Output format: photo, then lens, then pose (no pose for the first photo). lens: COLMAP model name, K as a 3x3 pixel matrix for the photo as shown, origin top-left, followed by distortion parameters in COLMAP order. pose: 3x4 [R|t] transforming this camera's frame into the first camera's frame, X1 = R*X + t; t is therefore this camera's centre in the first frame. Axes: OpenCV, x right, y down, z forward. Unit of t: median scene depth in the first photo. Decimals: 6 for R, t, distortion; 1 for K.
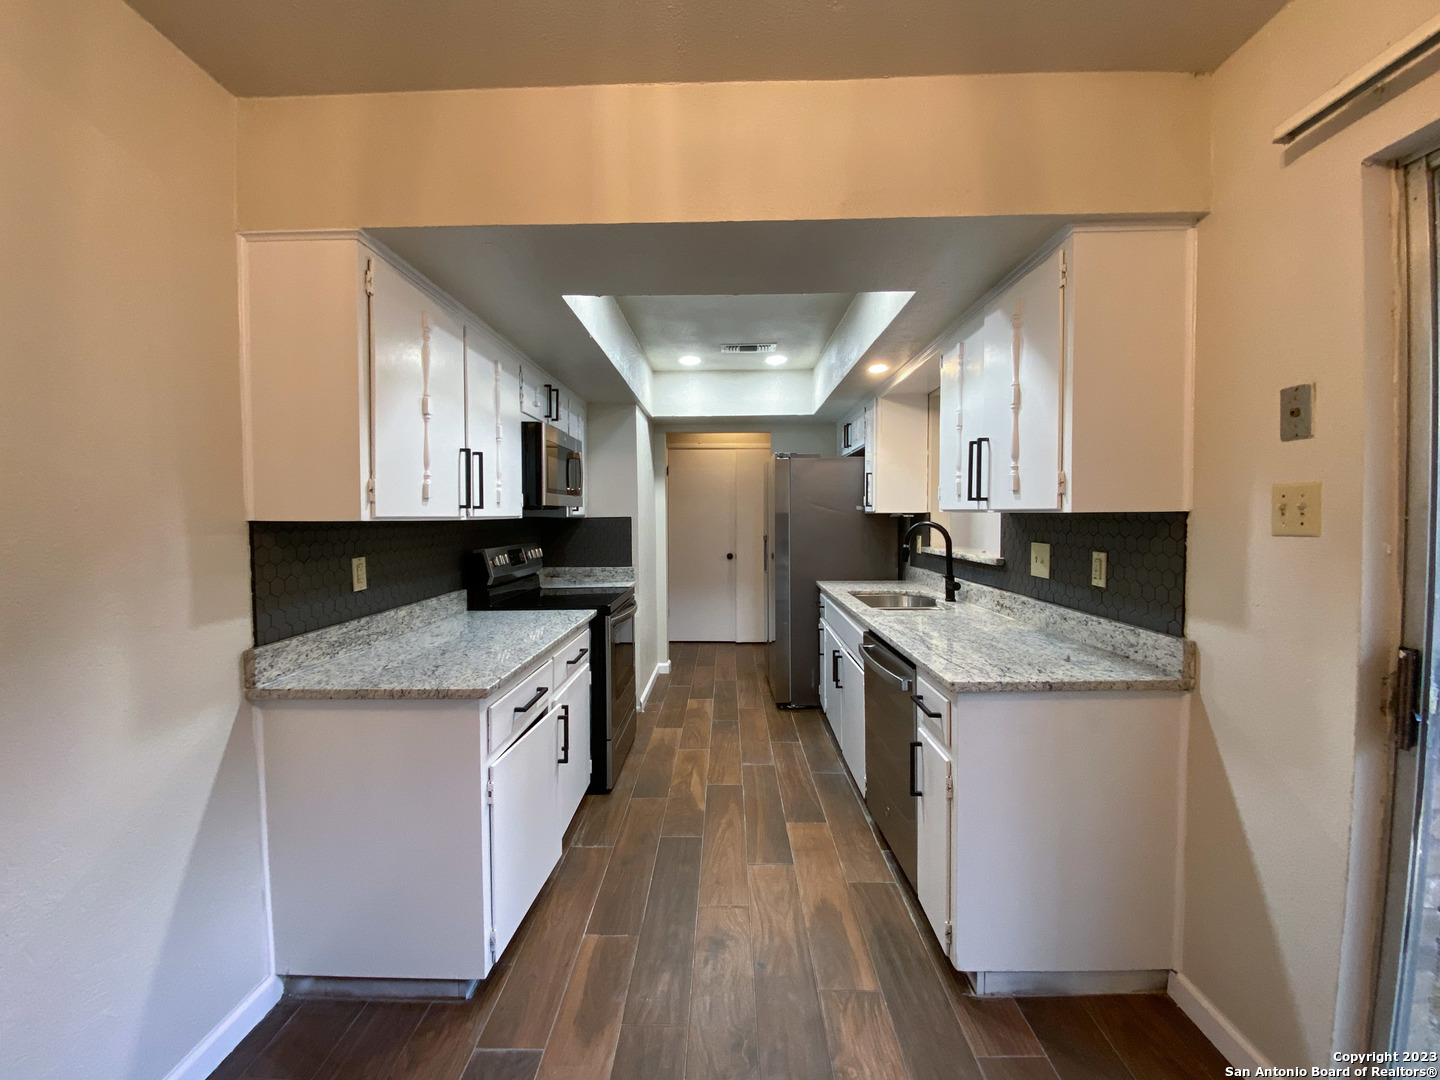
lens RADIAL K [[586.1, 0, 723.4], [0, 586.1, 532.4], [0, 0, 1]] dist [0.037899, -0.028247]
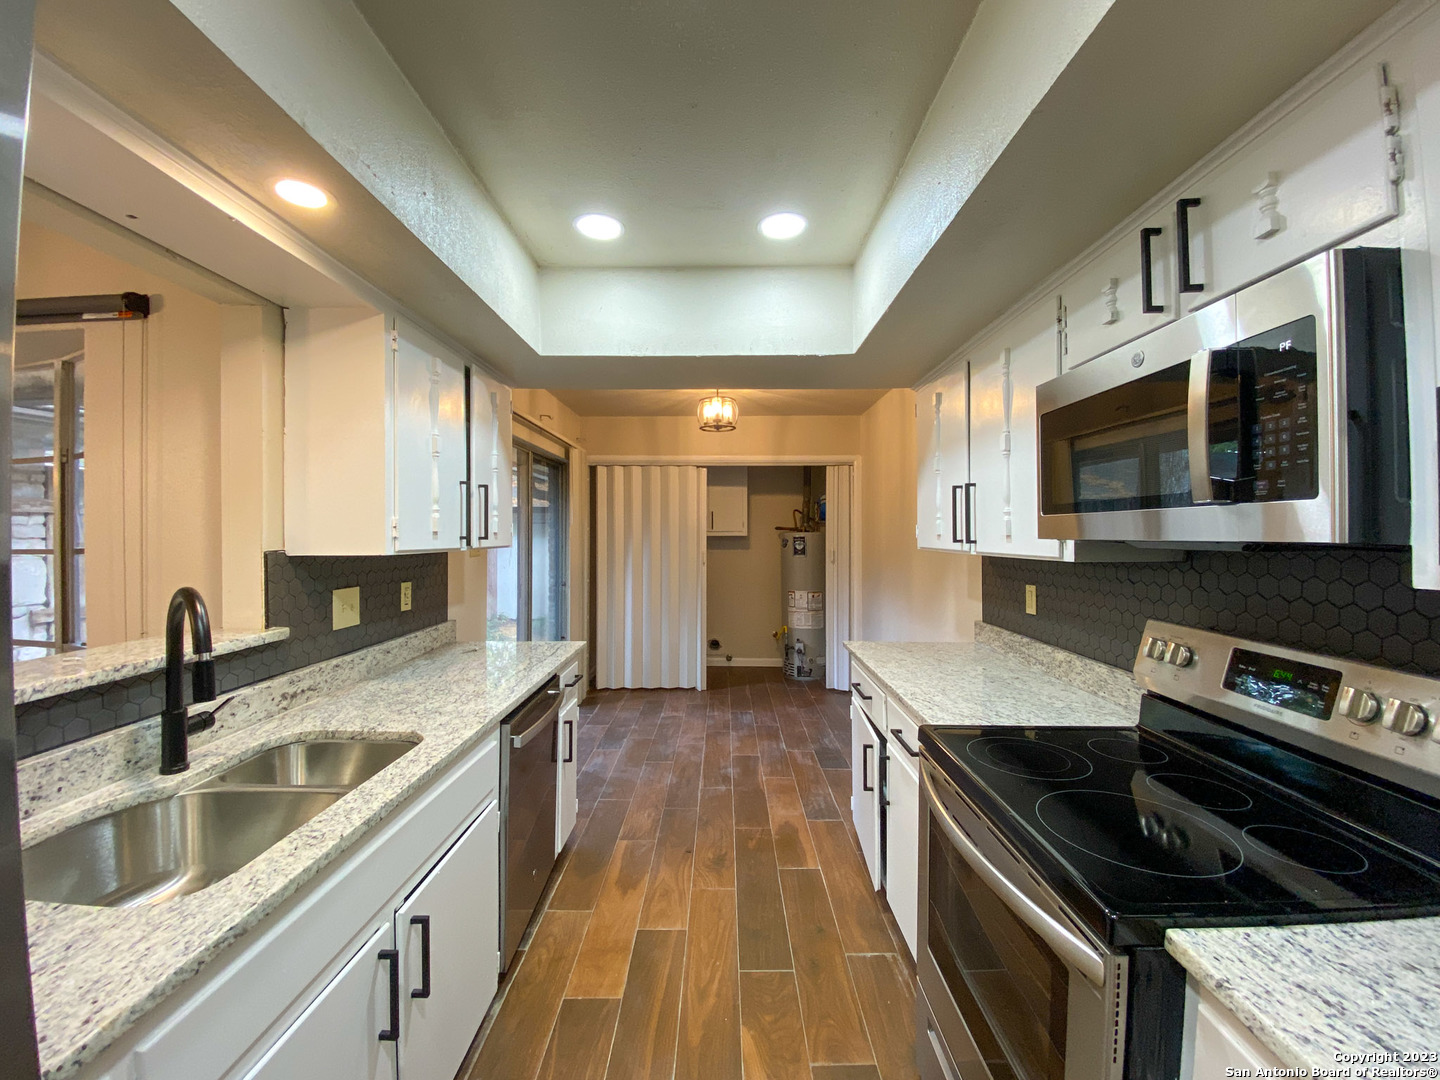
lens RADIAL K [[604.7, 0, 711.0], [0, 604.7, 538.3], [0, 0, 1]] dist [0.022074, -0.000291]
pose [[-0.999881, 0.008108, 0.013114, -0.014415], [0.008645, 0.999106, 0.041385, -0.092678], [-0.012767, 0.041494, -0.999057, 1.987901]]
